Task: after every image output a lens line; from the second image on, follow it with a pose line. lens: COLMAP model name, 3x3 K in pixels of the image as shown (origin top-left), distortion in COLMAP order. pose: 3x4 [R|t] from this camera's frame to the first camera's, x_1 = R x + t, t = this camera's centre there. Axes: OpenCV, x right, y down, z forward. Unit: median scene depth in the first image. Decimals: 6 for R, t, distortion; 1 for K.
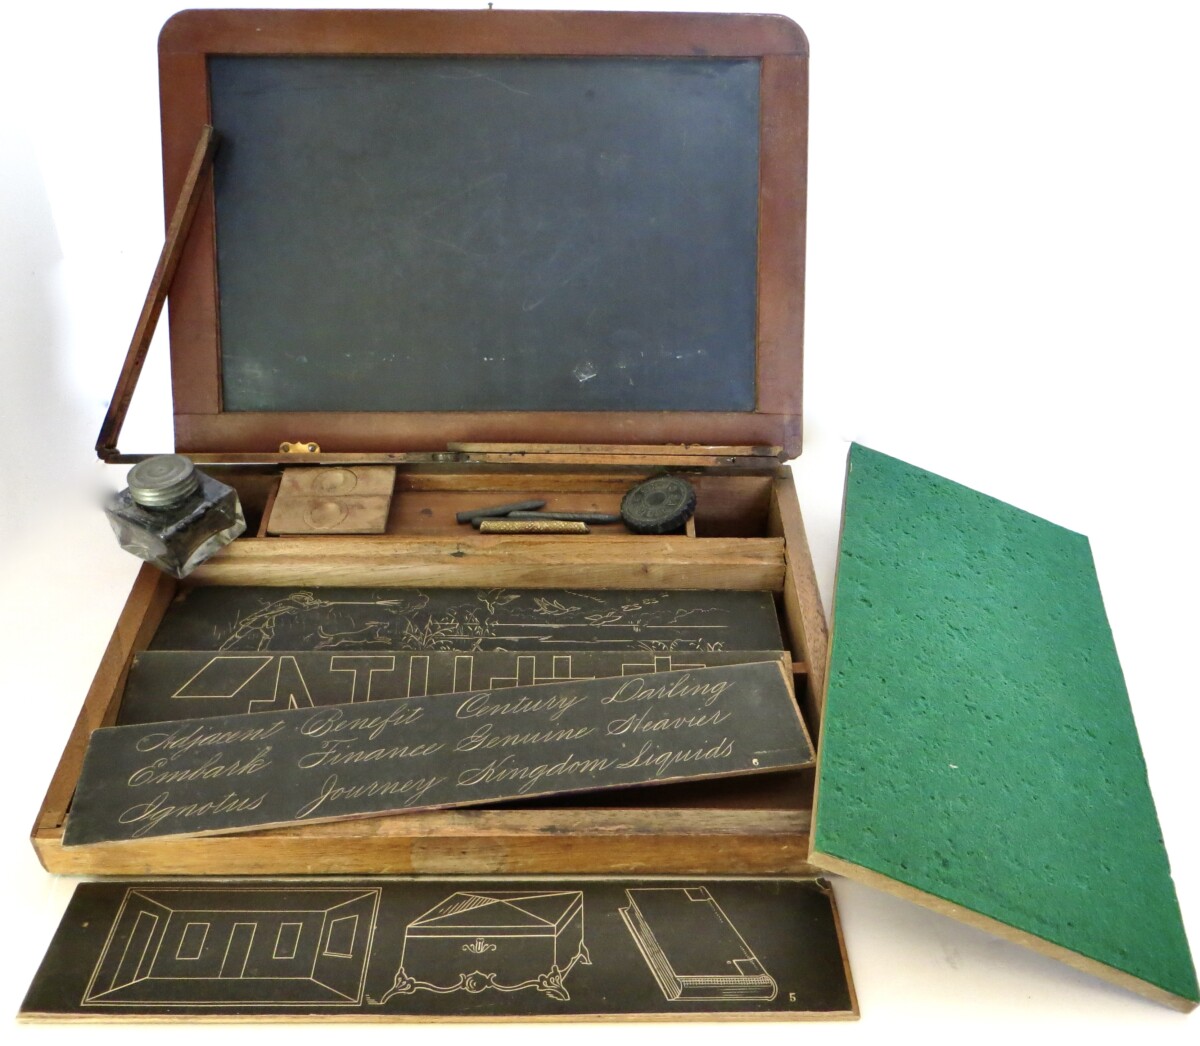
lens RADIAL K [[1071.3, 0, 609.8], [0, 1071.3, 519.4], [0, 0, 1]] dist [-0.020535, 0.013313]
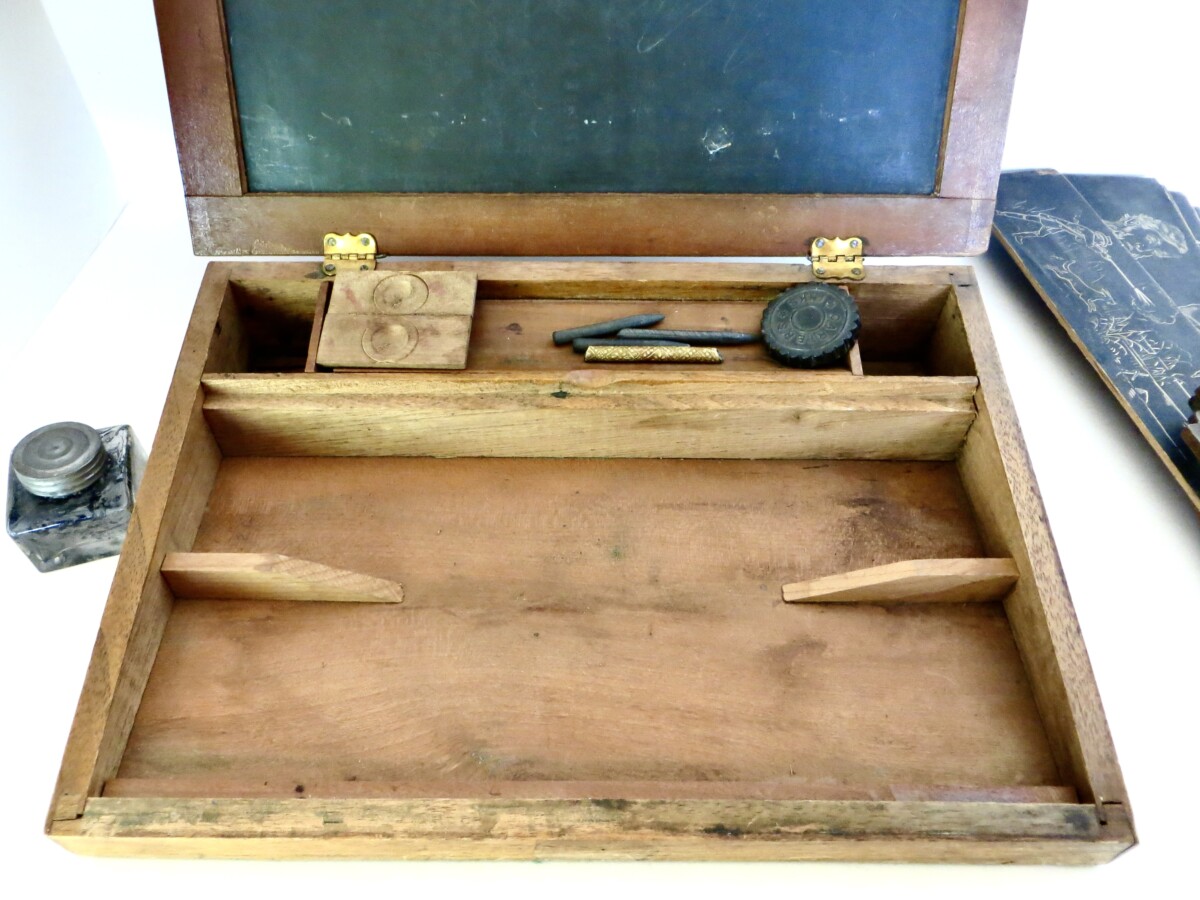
lens RADIAL K [[902.9, 0, 597.6], [0, 902.9, 453.7], [0, 0, 1]] dist [-0.011331, 0.000725]
pose [[0.999762, 0.010906, -0.018905, -0.101047], [-0.005092, 0.958856, 0.283847, -0.114348], [0.021223, -0.283683, 0.958683, 0.349568]]
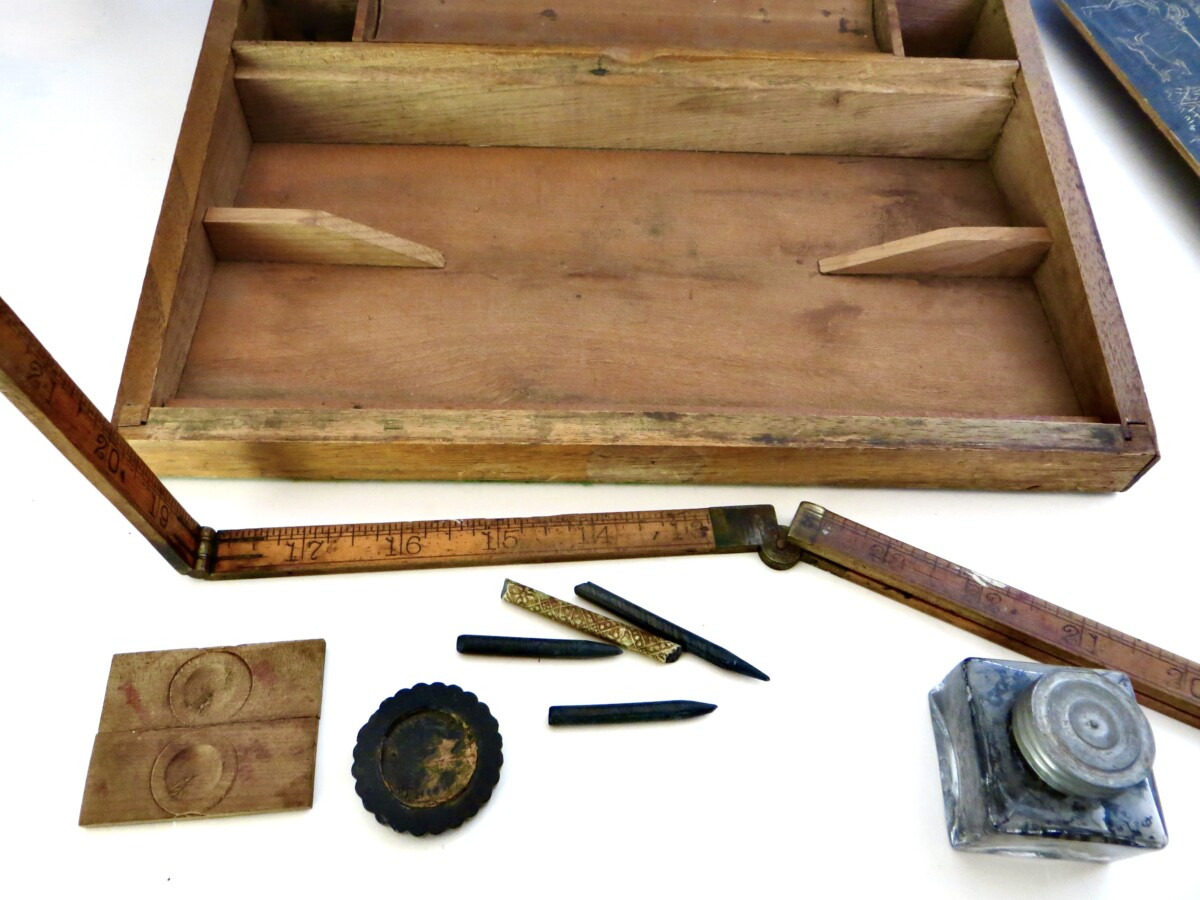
lens RADIAL K [[902.9, 0, 598.3], [0, 902.9, 449.6], [0, 0, 1]] dist [-0.011331, 0.000725]
pose [[0.999731, 0.022158, 0.006786, -0.140521], [-0.023040, 0.918946, 0.393711, 0.027094], [0.002487, -0.393761, 0.919209, 0.289149]]
